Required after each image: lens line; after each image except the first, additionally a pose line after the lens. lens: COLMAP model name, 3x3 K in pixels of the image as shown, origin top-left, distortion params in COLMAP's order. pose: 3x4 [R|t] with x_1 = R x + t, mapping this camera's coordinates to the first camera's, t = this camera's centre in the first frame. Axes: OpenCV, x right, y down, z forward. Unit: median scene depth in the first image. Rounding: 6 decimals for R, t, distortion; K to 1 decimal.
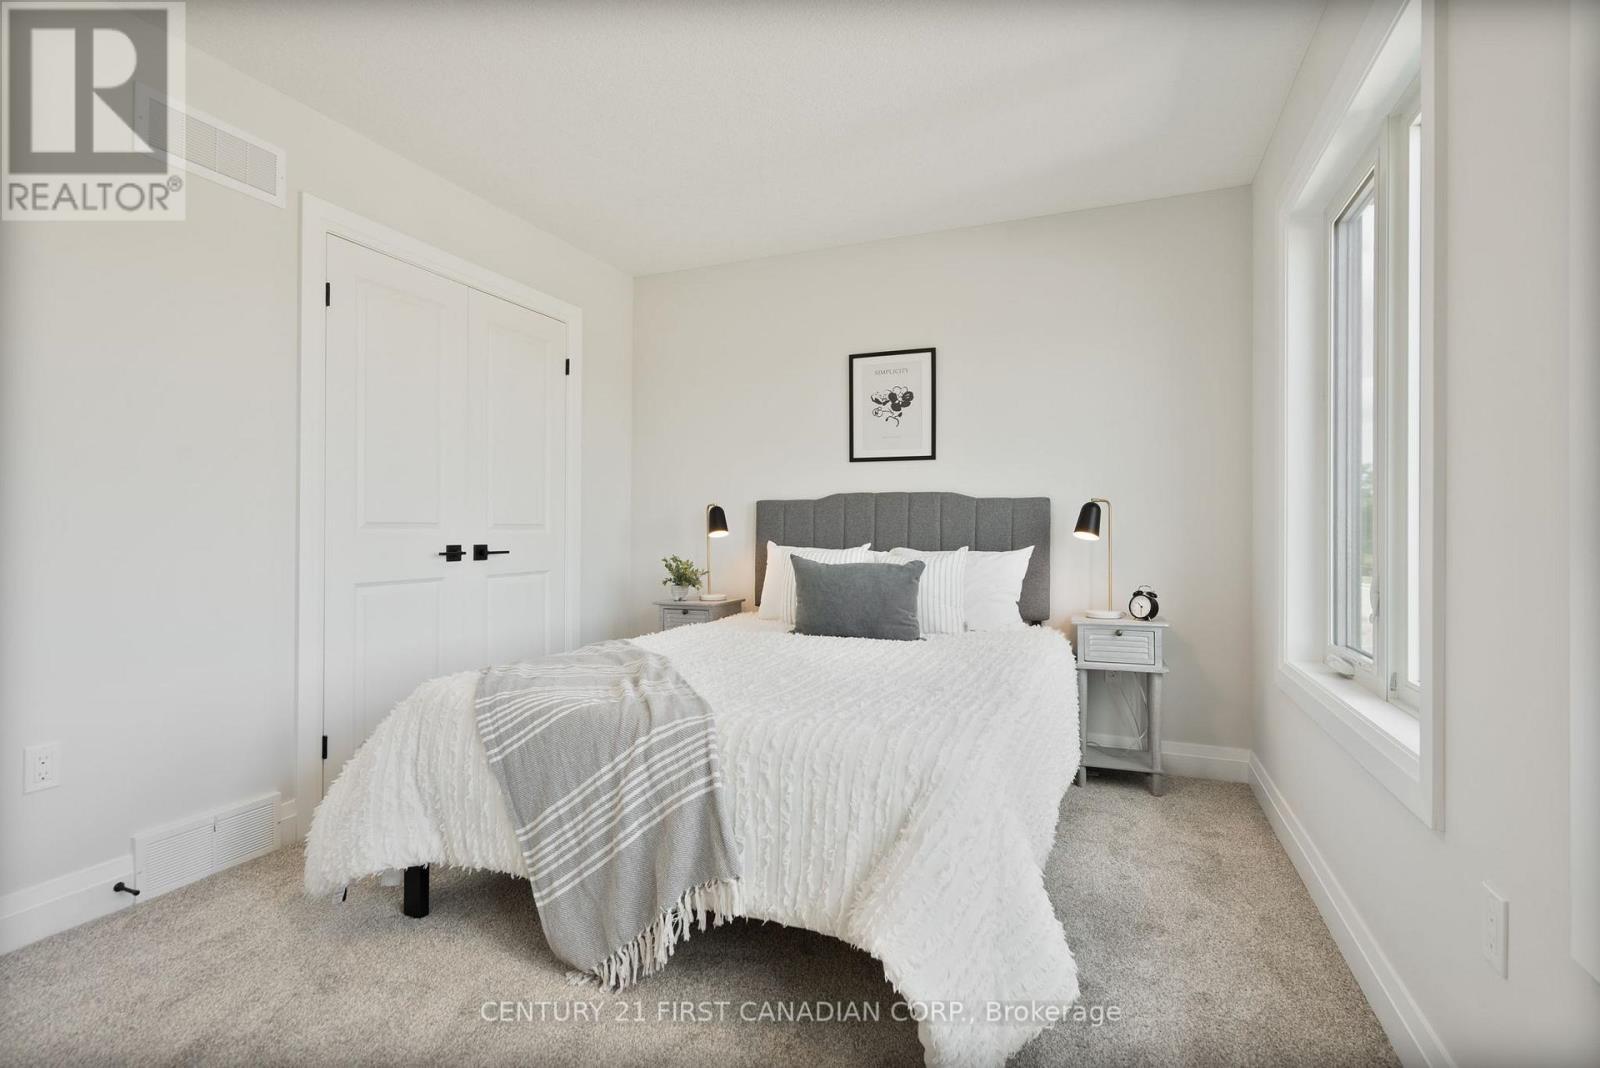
lens RADIAL K [[745.6, 0, 797.4], [0, 745.6, 529.7], [0, 0, 1]] dist [-0.000429, 0.000224]
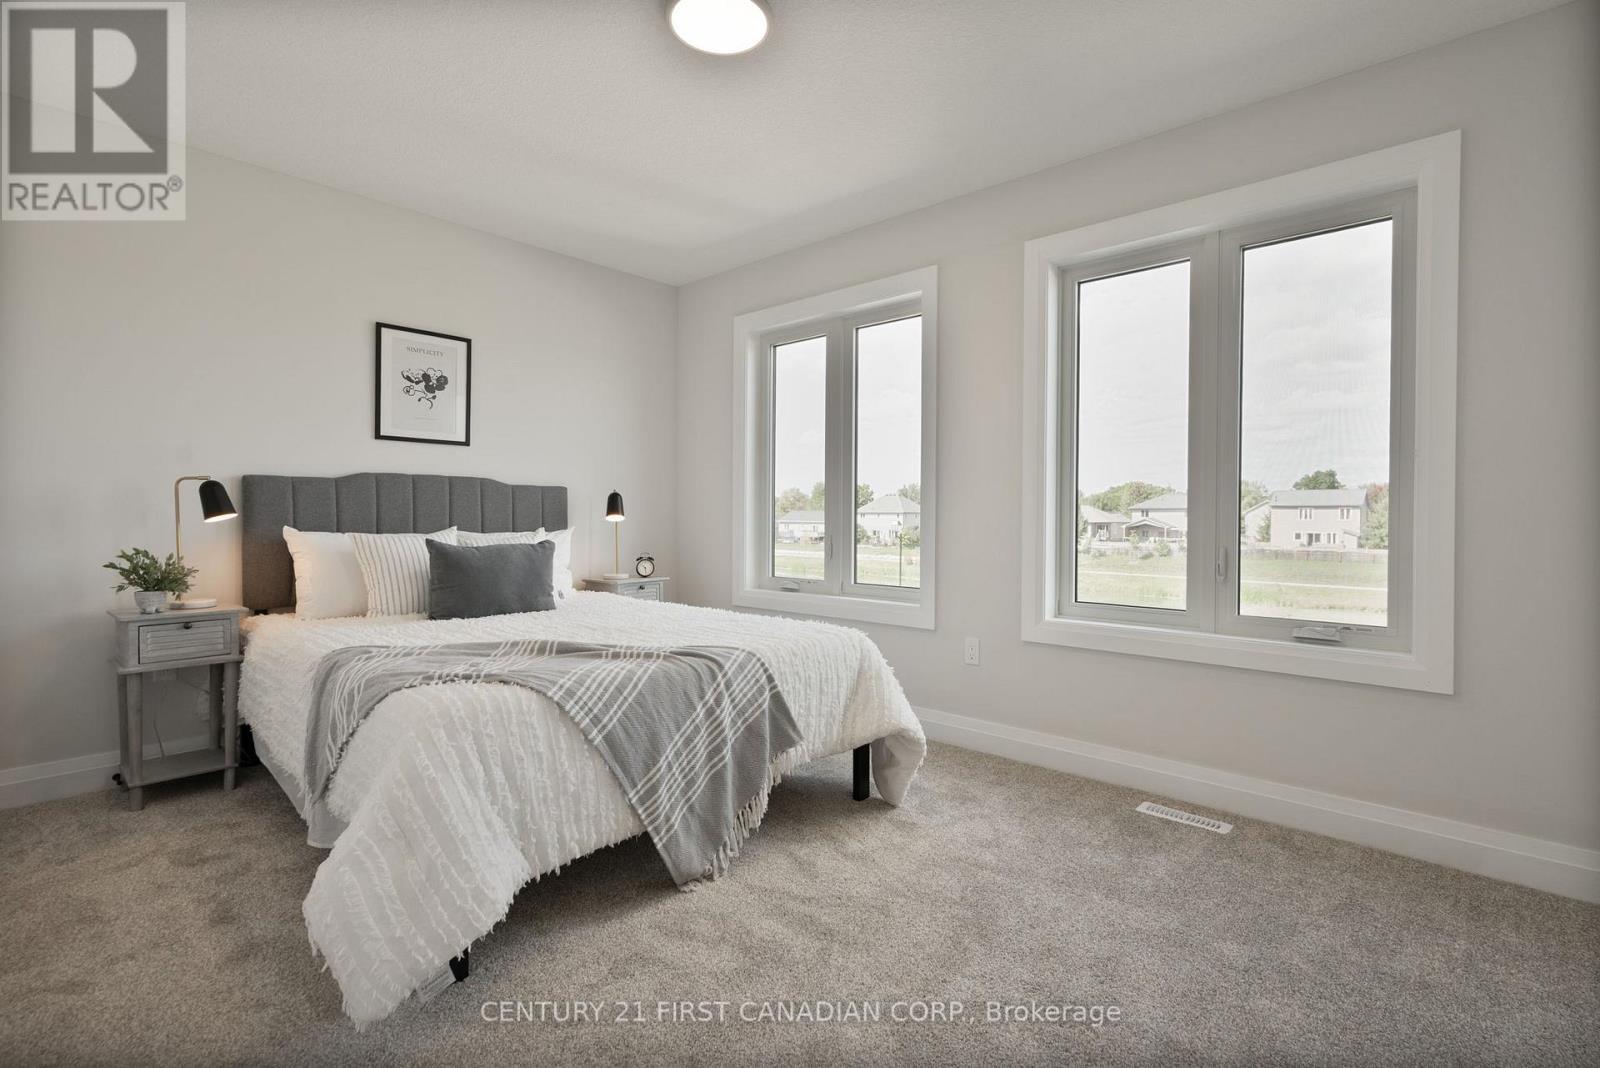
lens RADIAL K [[745.6, 0, 795.5], [0, 745.6, 526.1], [0, 0, 1]] dist [-0.000429, 0.000224]
pose [[0.345010, -0.013932, 0.938495, -0.764850], [-0.003081, 0.999868, 0.015976, 0.000717], [-0.938594, -0.008403, 0.344922, 0.243951]]
